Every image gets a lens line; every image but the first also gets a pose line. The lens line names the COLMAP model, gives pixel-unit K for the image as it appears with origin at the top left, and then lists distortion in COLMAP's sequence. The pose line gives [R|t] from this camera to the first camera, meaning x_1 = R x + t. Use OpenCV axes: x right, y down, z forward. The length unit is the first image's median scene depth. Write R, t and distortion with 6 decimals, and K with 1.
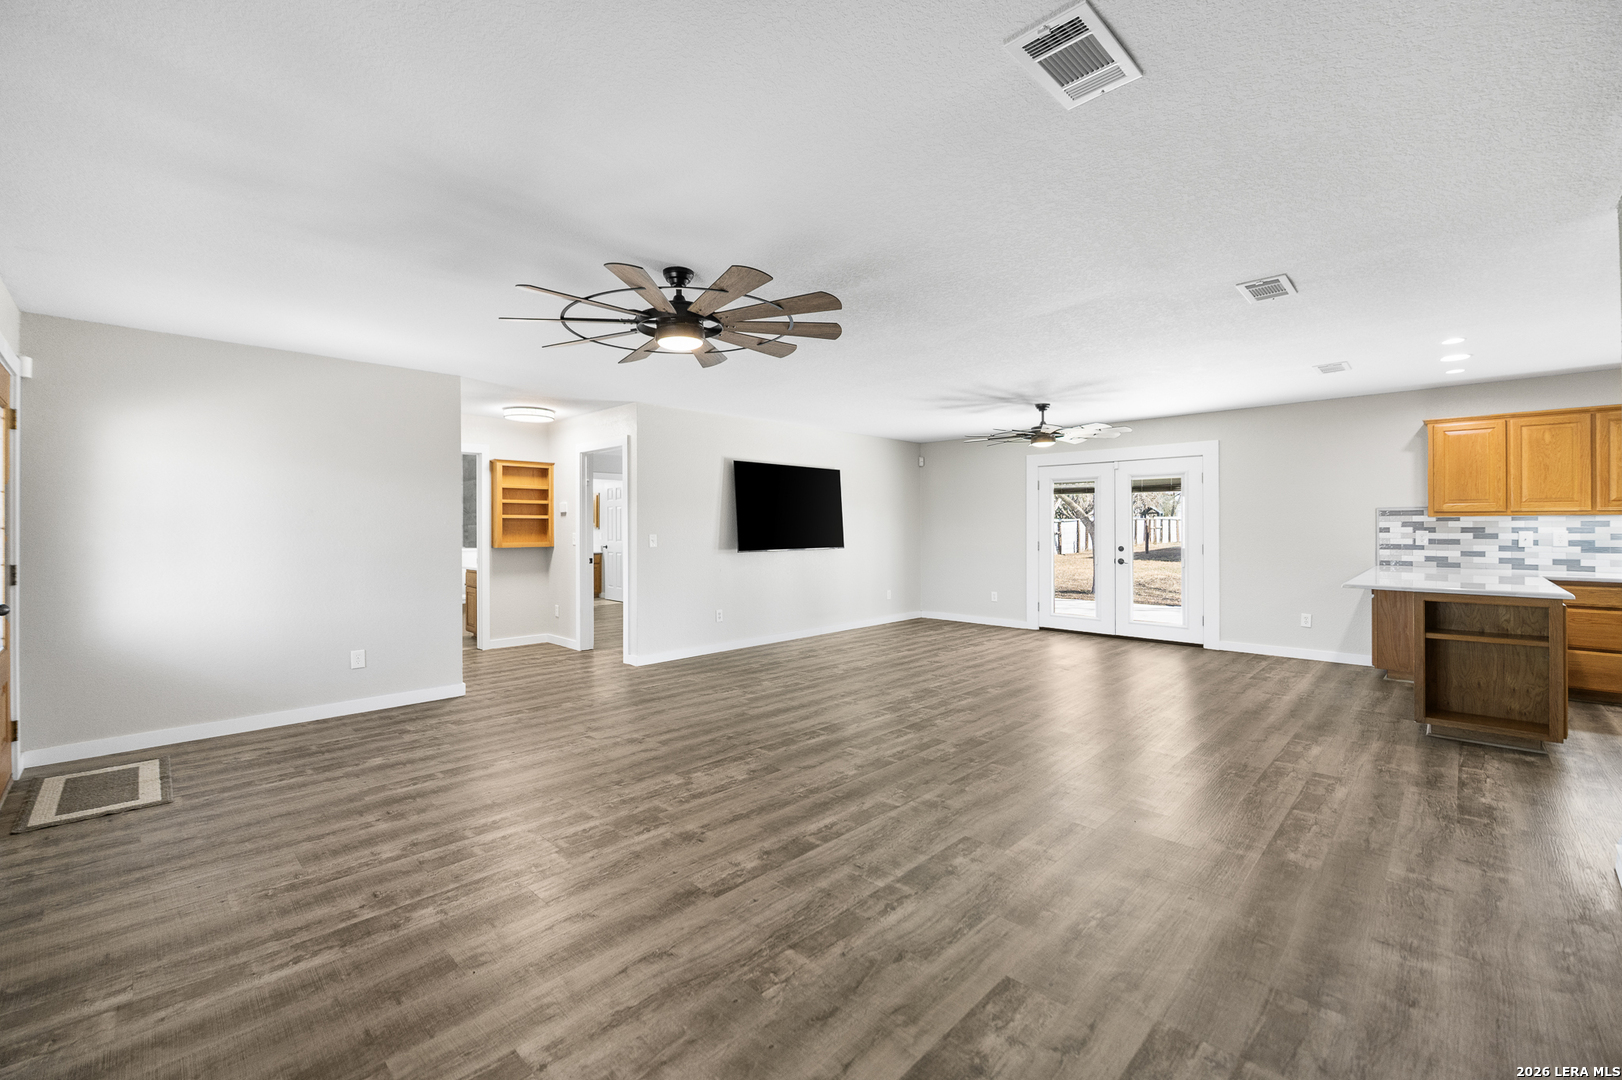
lens RADIAL K [[676.4, 0, 791.2], [0, 676.4, 528.7], [0, 0, 1]] dist [-0.010188, -0.000270]
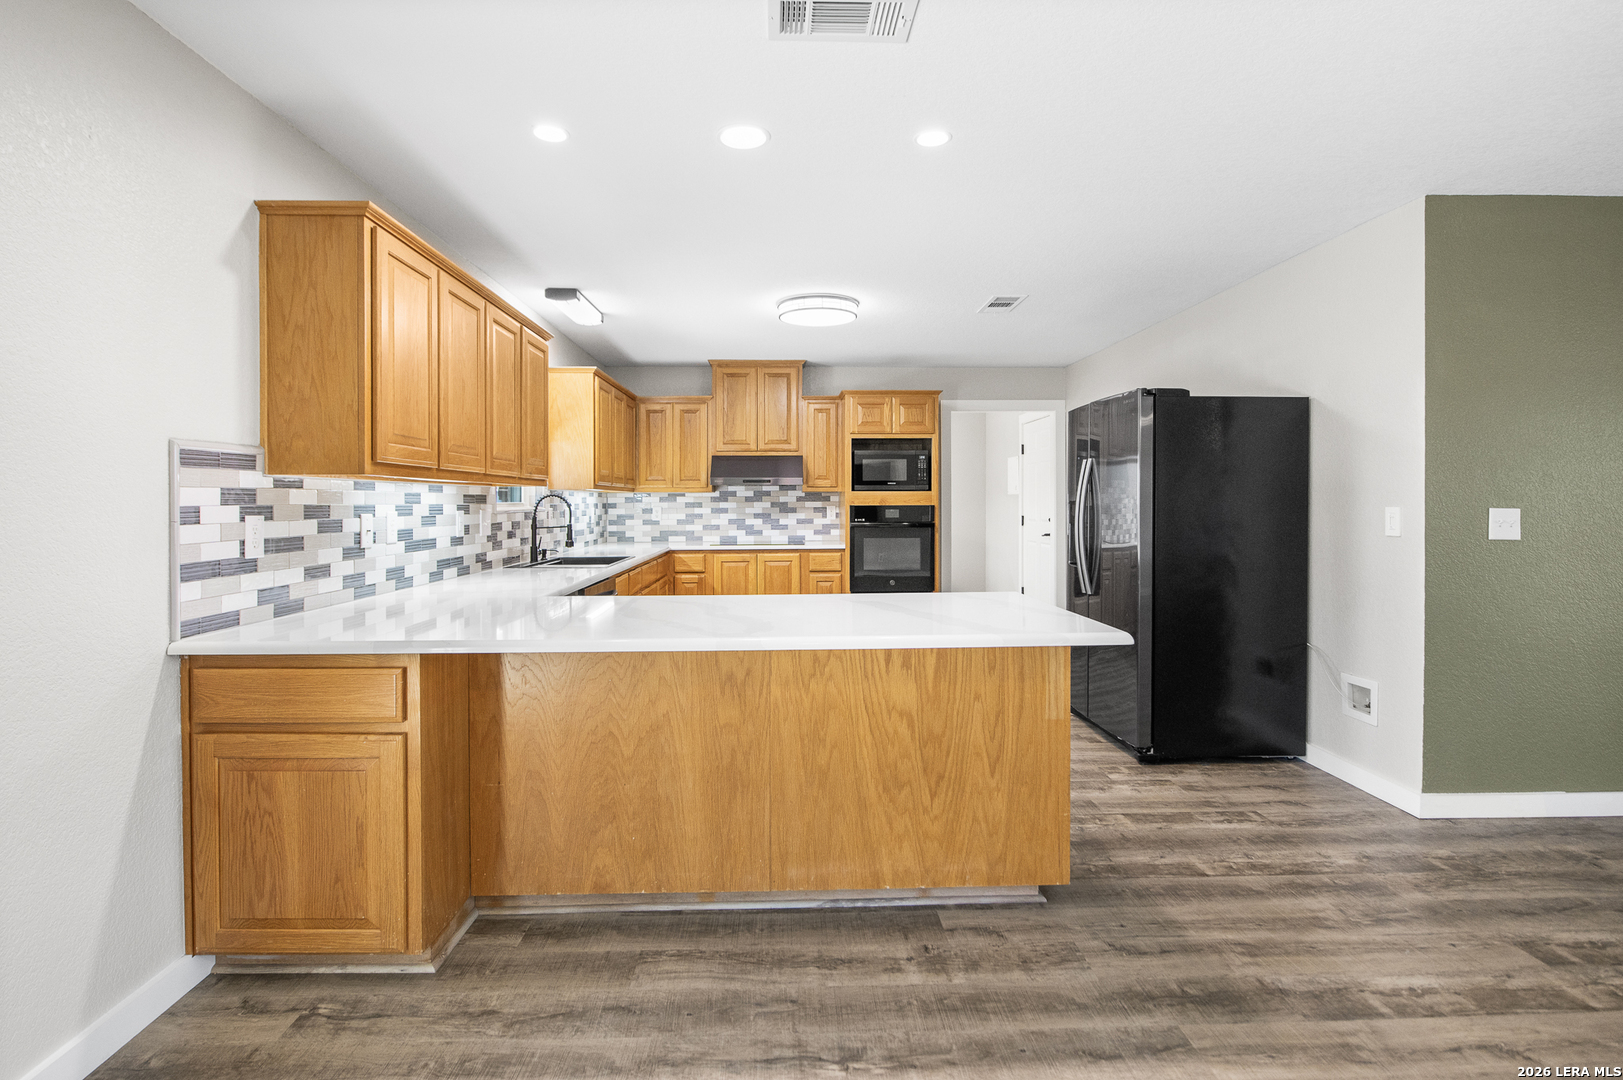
lens RADIAL K [[784.8, 0, 803.5], [0, 784.8, 504.8], [0, 0, 1]] dist [-0.000834, -0.002129]
pose [[-0.728945, 0.002751, 0.684567, 0.505230], [0.010116, 0.999926, 0.006754, -0.002487], [-0.684498, 0.011848, -0.728919, 1.178770]]
